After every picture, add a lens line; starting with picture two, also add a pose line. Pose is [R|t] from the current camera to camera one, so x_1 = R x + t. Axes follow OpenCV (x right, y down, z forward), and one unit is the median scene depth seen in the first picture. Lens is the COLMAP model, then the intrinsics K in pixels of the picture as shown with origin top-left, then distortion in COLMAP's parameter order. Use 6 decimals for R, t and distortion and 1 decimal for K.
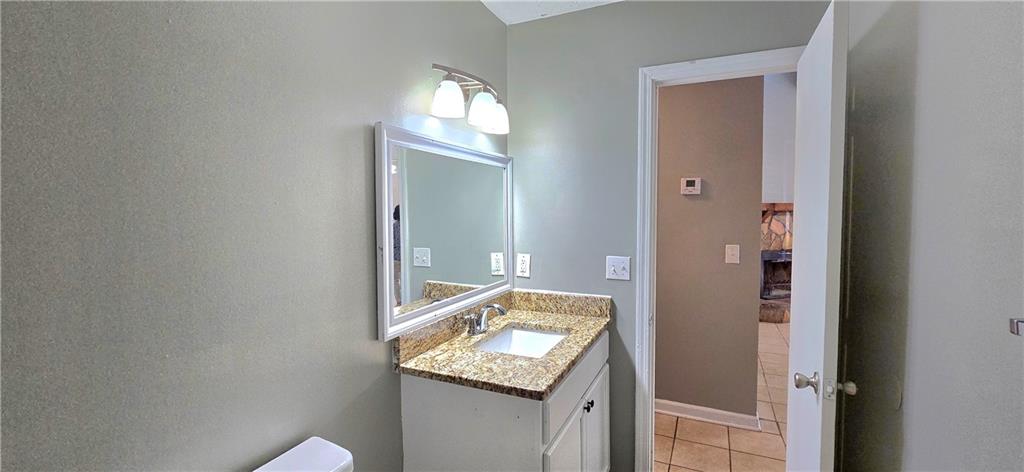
lens RADIAL K [[420.7, 0, 511.1], [0, 420.7, 235.3], [0, 0, 1]] dist [-0.010847, 0.002380]
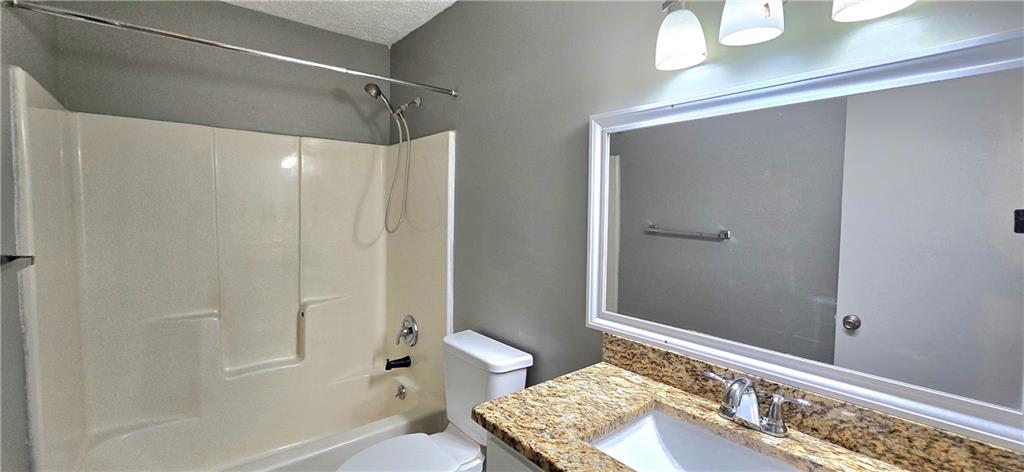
lens RADIAL K [[420.7, 0, 506.0], [0, 420.7, 232.1], [0, 0, 1]] dist [-0.010847, 0.002380]
pose [[-0.439937, 0.051439, -0.896554, 0.657729], [-0.062007, 0.994235, 0.087470, -0.054354], [0.895886, 0.094073, -0.434211, 1.155307]]
